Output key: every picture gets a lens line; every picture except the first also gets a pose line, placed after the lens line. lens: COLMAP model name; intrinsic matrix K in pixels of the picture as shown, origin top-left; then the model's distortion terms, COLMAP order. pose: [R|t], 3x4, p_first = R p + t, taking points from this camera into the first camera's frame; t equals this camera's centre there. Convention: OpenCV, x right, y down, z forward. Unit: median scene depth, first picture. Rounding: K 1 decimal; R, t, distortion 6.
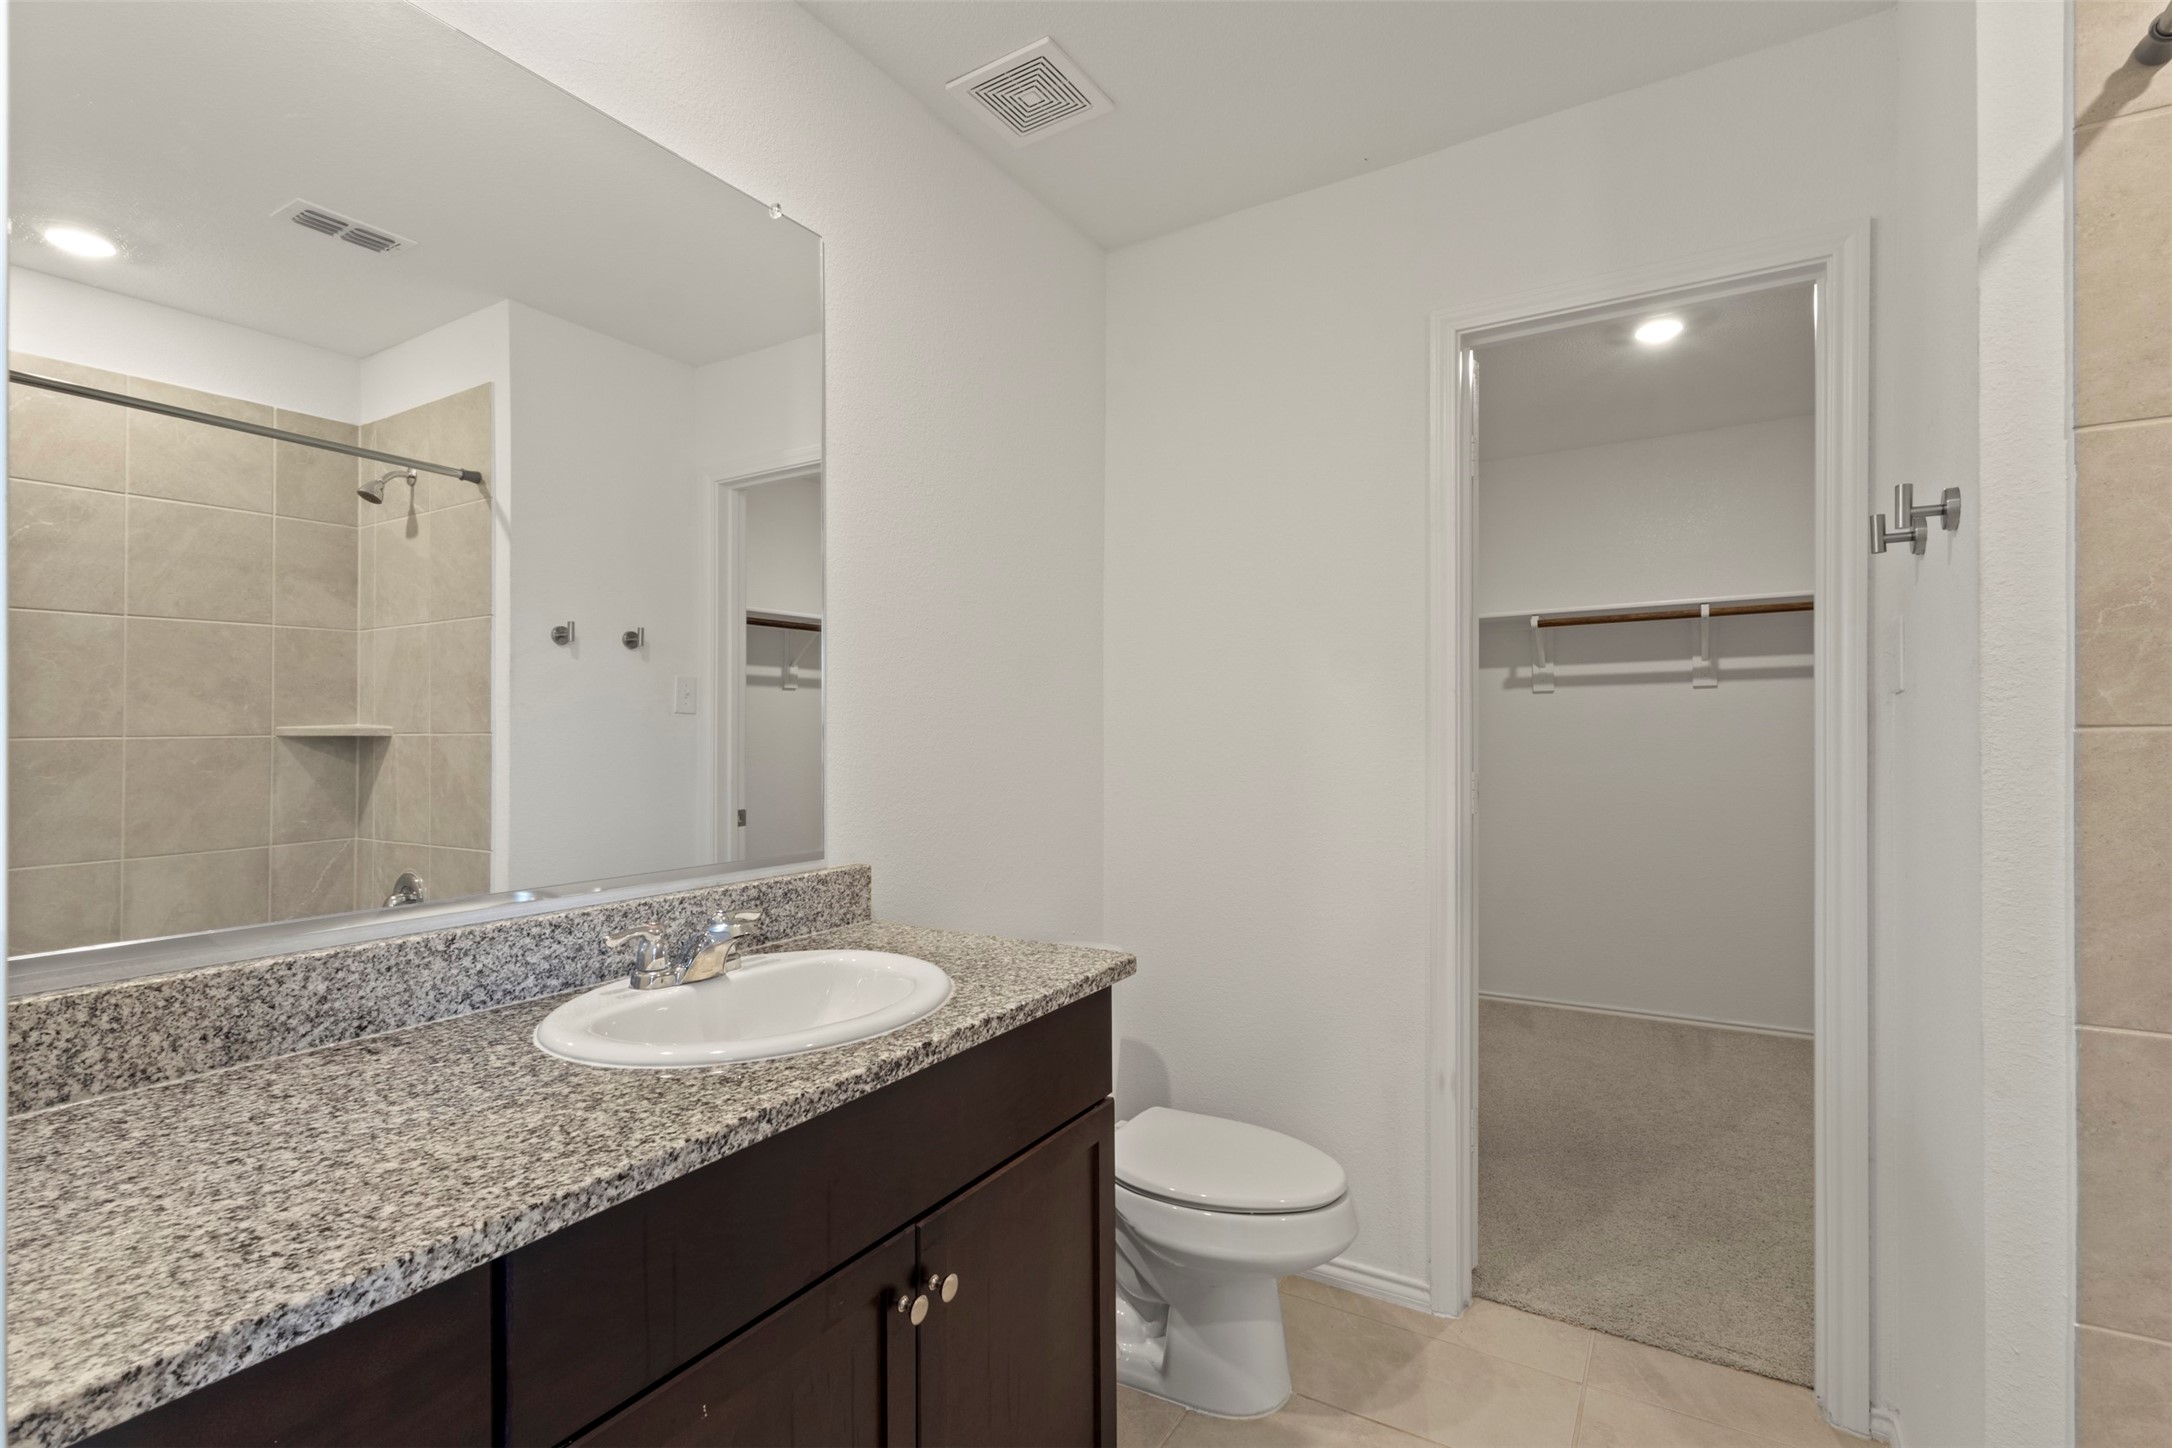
lens RADIAL K [[1000.4, 0, 1078.0], [0, 1000.4, 728.4], [0, 0, 1]] dist [0.005344, 0.000348]
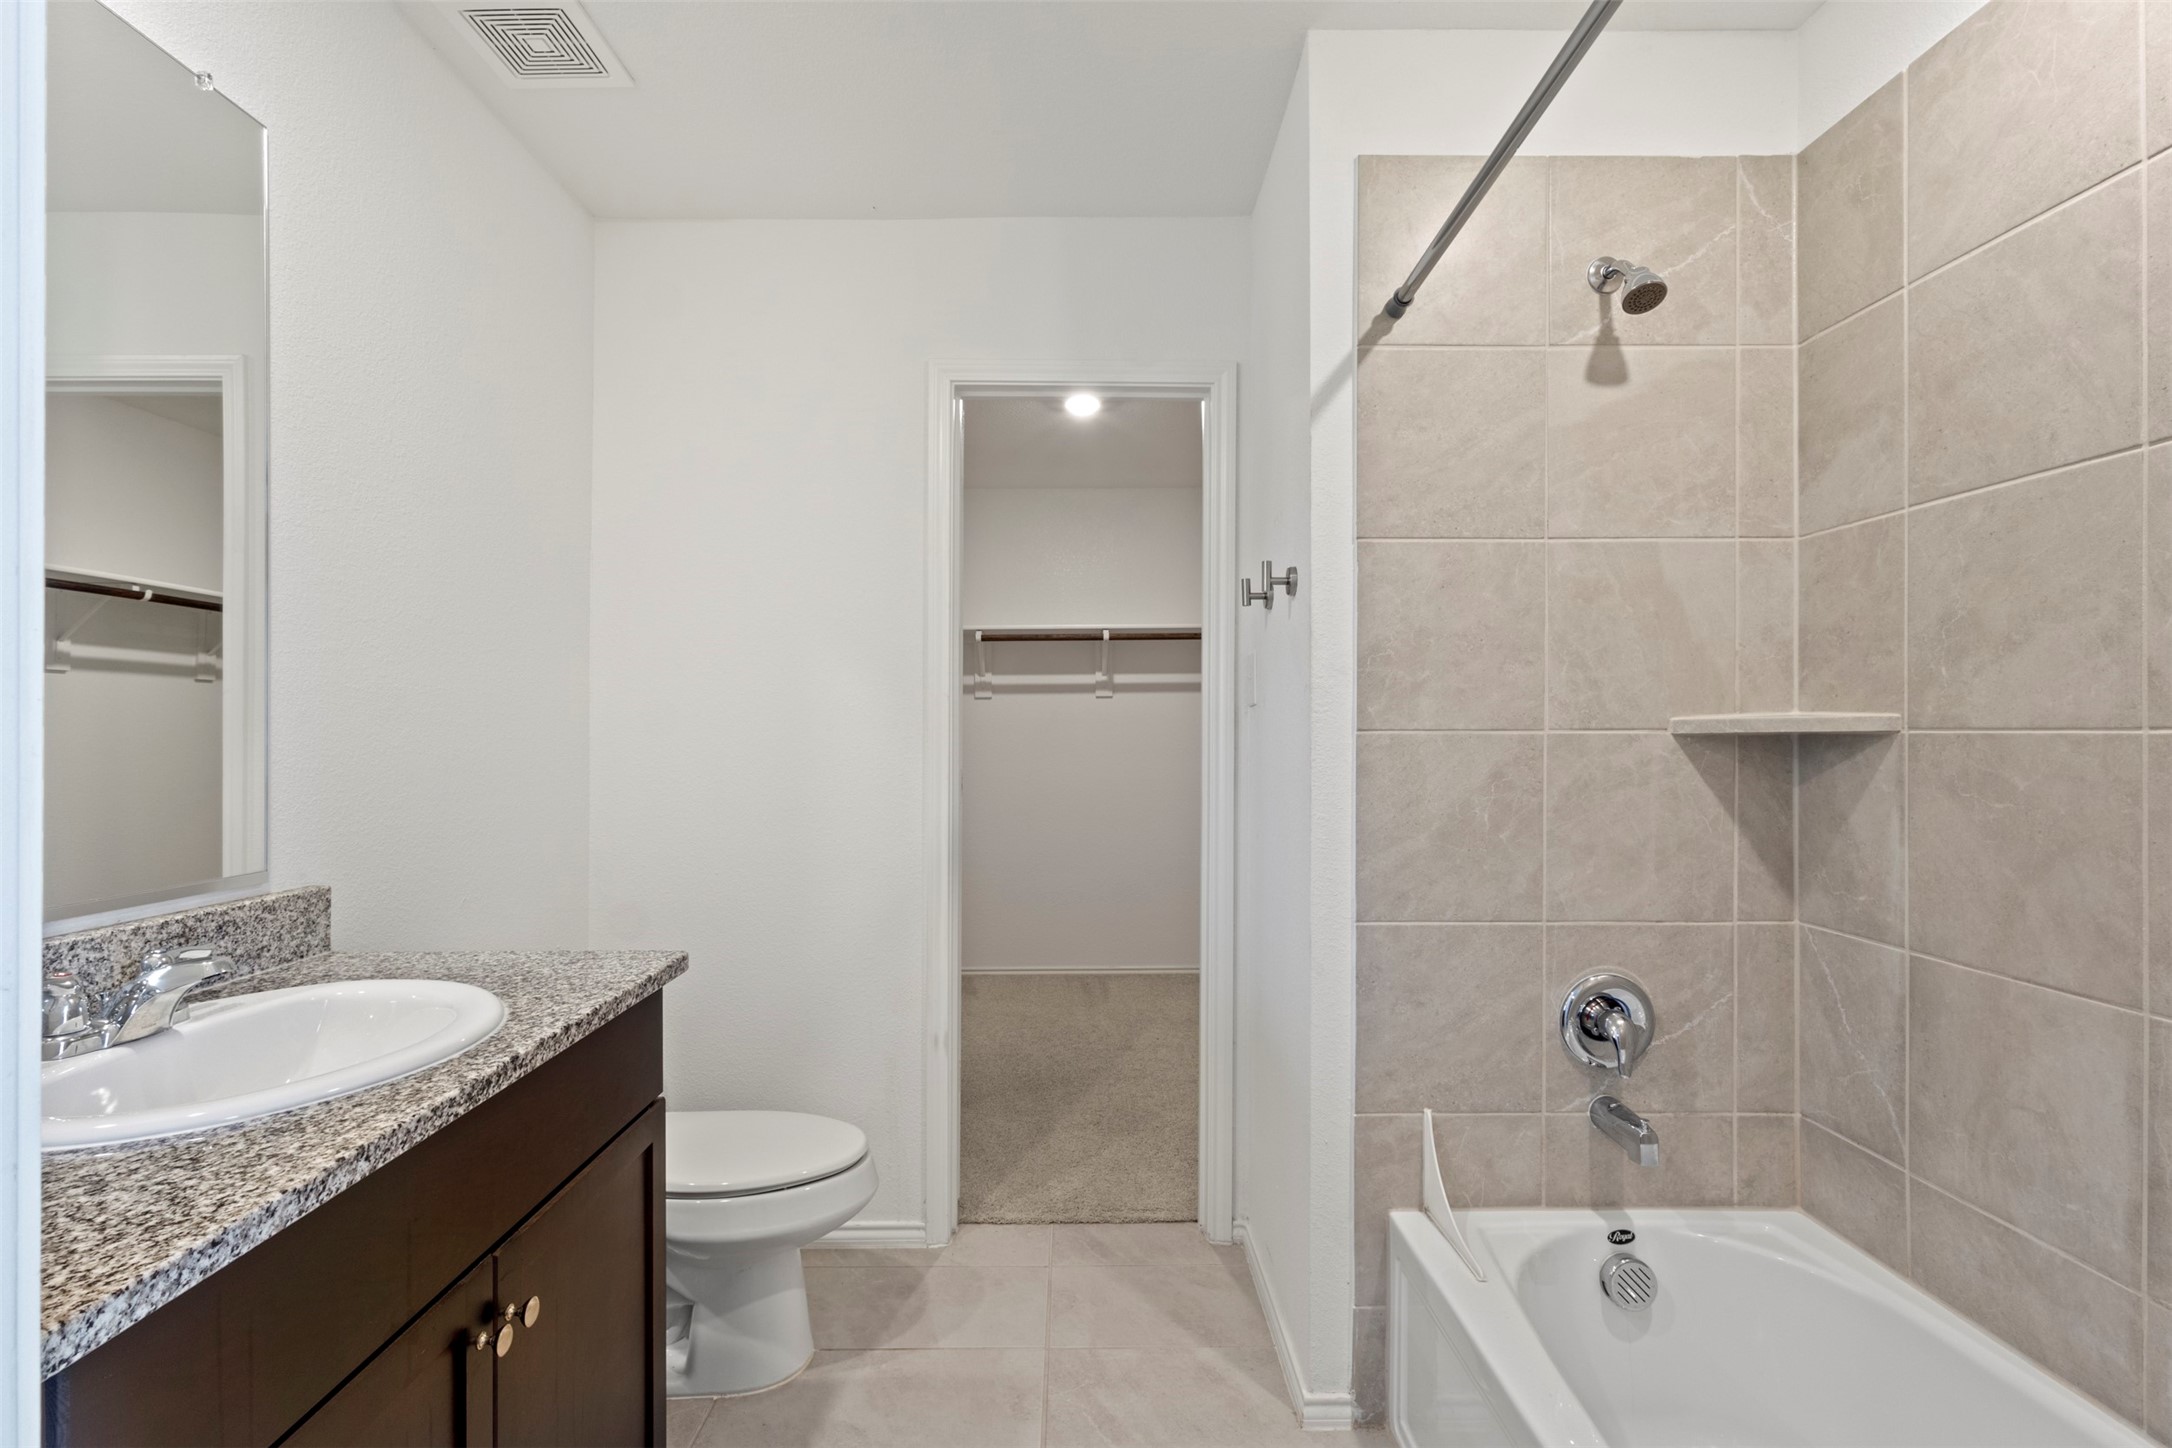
lens RADIAL K [[1000.4, 0, 1070.3], [0, 1000.4, 729.0], [0, 0, 1]] dist [0.005344, 0.000348]
pose [[0.850539, 0.006756, 0.525869, -0.132296], [-0.006511, 0.999976, -0.002317, 0.001768], [-0.525872, -0.001454, 0.850562, -0.054247]]
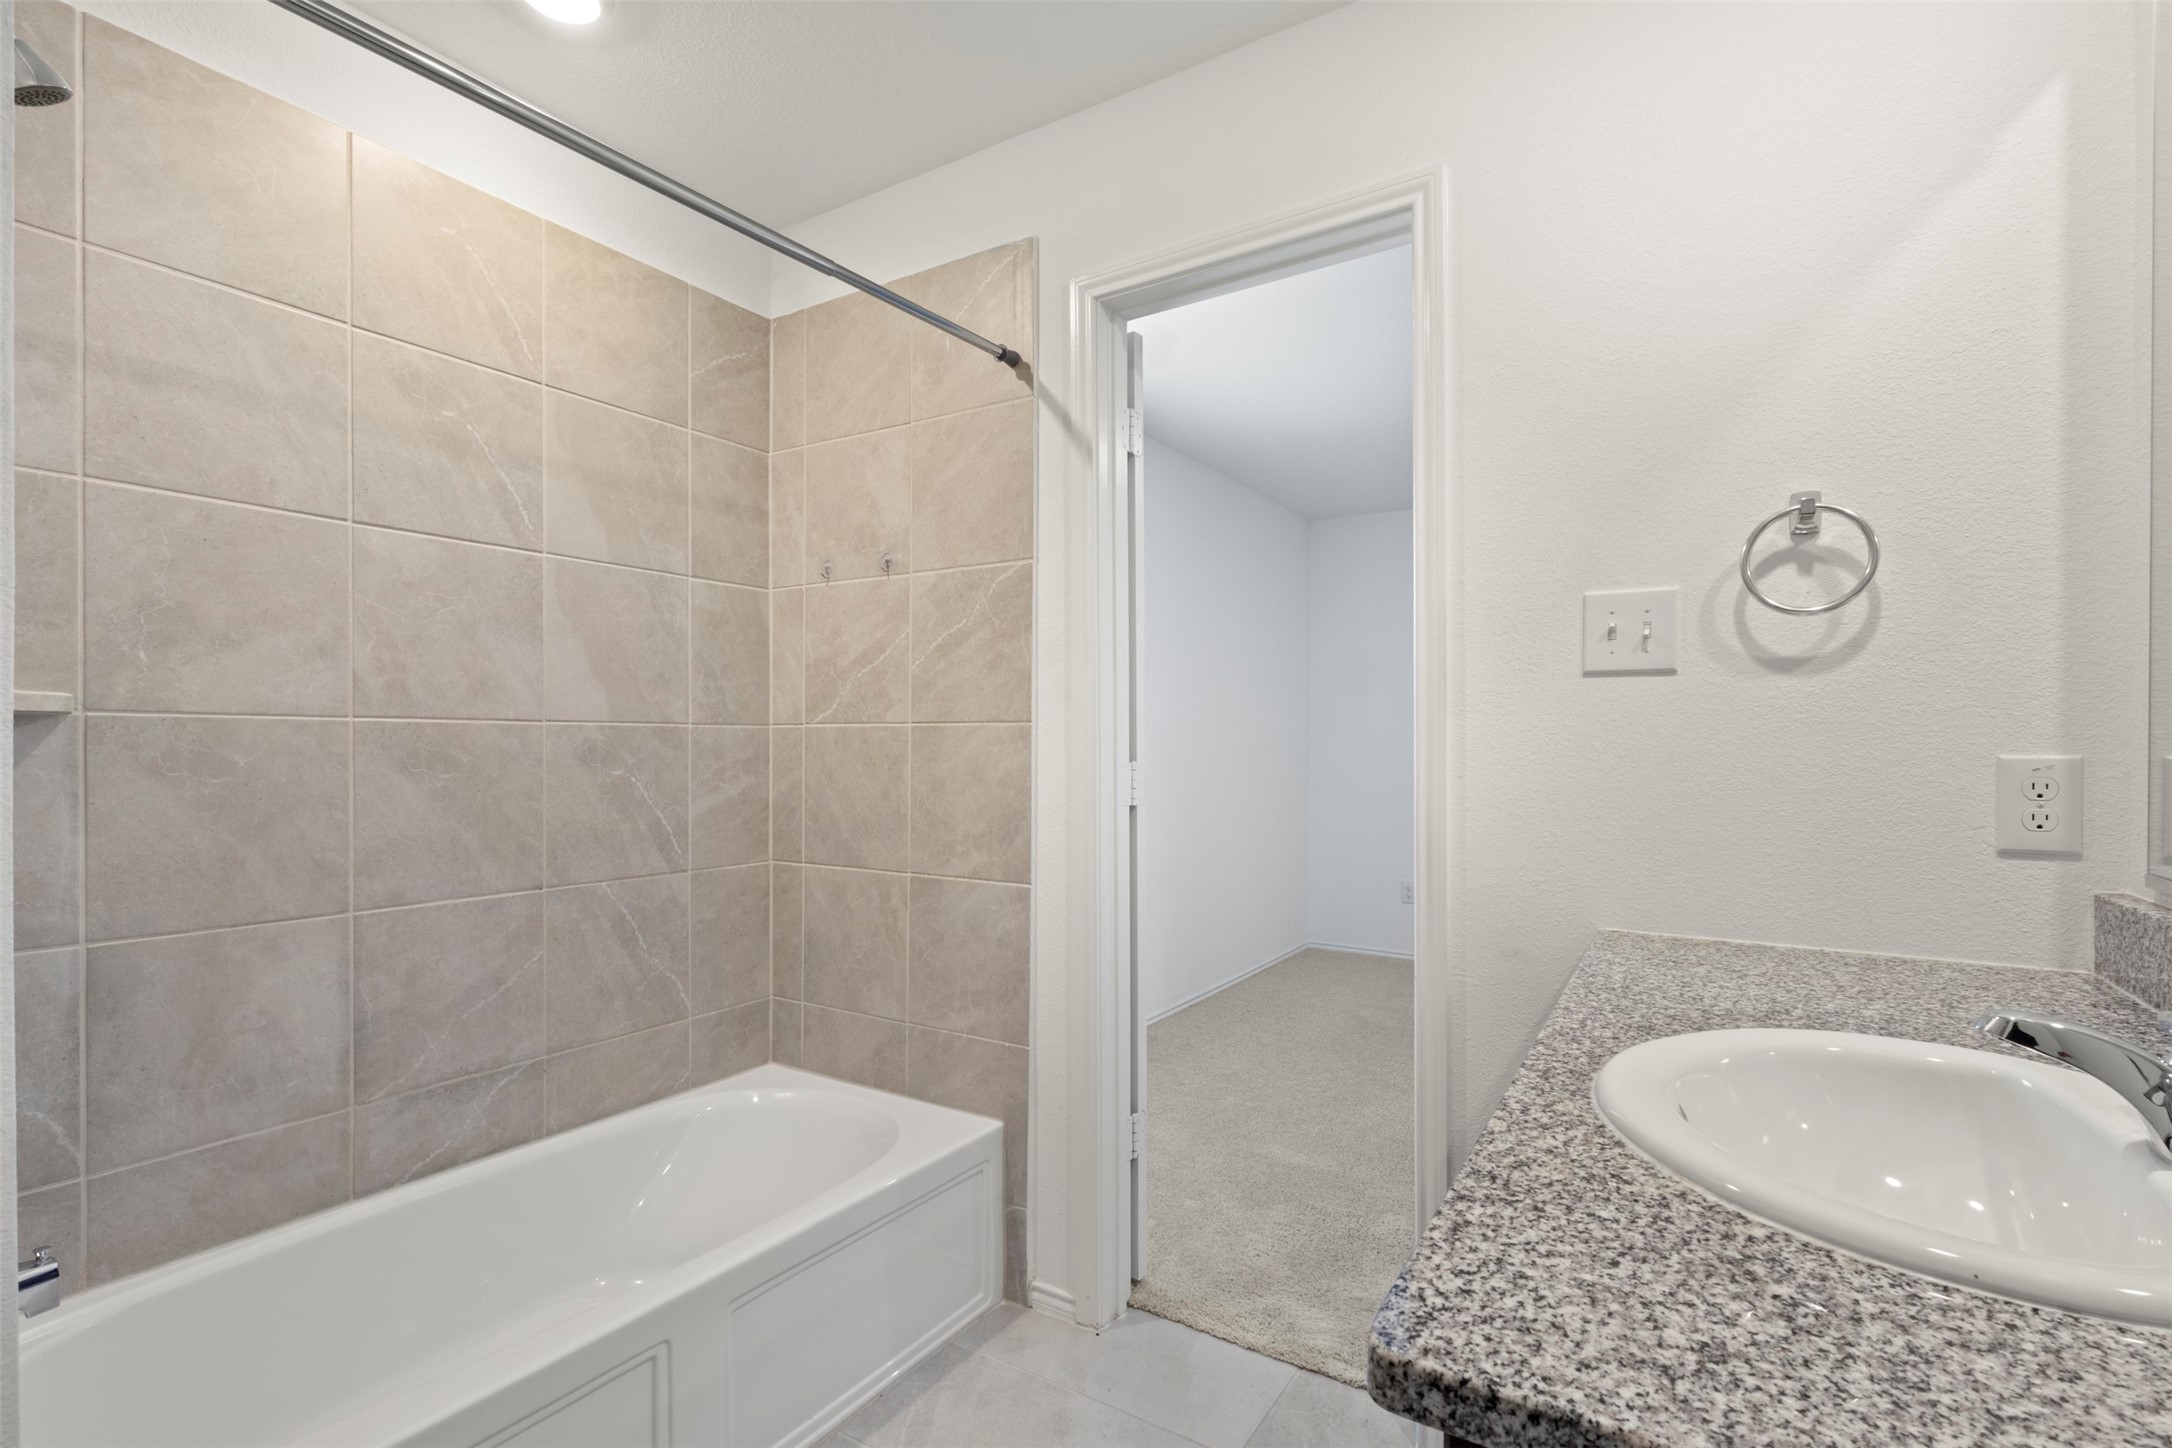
lens RADIAL K [[1000.4, 0, 1072.2], [0, 1000.4, 744.0], [0, 0, 1]] dist [0.005344, 0.000348]
pose [[-0.999684, 0.003627, 0.024890, 0.130346], [0.003432, 0.999963, -0.007844, 0.034059], [-0.024918, -0.007757, -0.999659, 1.193456]]
